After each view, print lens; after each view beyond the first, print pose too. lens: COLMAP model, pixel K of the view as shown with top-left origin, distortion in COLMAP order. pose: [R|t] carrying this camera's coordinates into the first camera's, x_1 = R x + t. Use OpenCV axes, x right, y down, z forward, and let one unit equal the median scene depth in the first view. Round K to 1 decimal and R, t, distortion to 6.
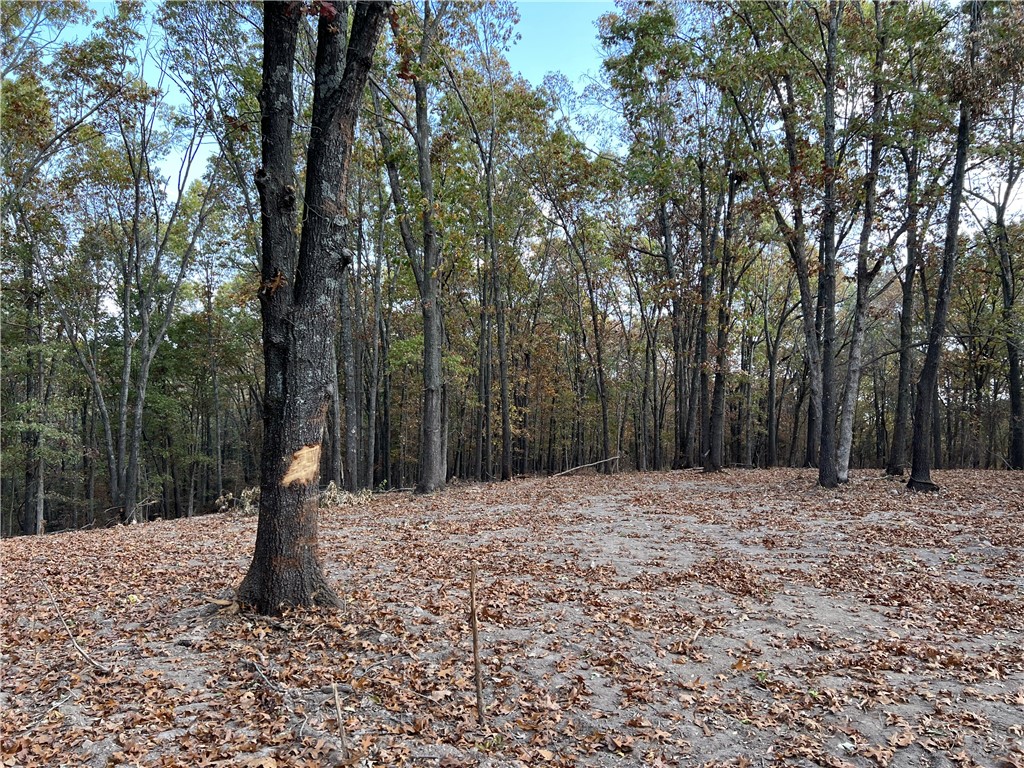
lens RADIAL K [[727.5, 0, 512.0], [0, 727.5, 384.0], [0, 0, 1]] dist [0.000067, -0.029894]
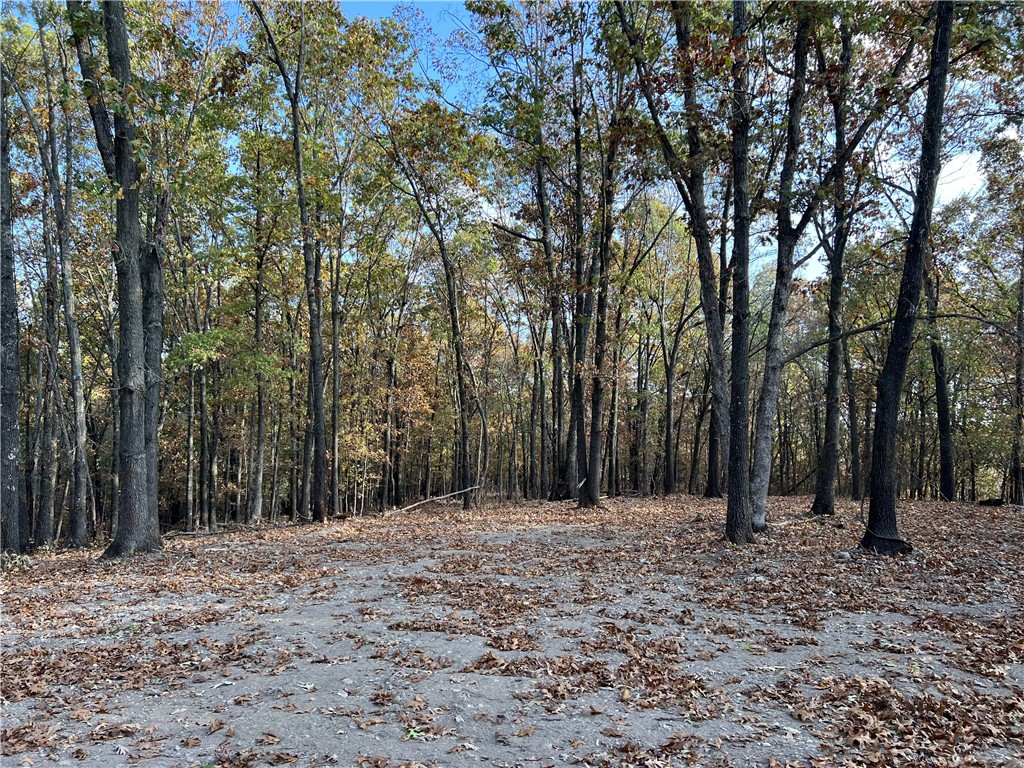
lens RADIAL K [[727.5, 0, 512.0], [0, 727.5, 384.0], [0, 0, 1]] dist [0.000067, -0.029894]
pose [[0.992215, 0.008862, 0.124218, 0.102161], [-0.005390, 0.999586, -0.028259, 0.013496], [-0.124417, 0.027369, 0.991852, 0.254796]]
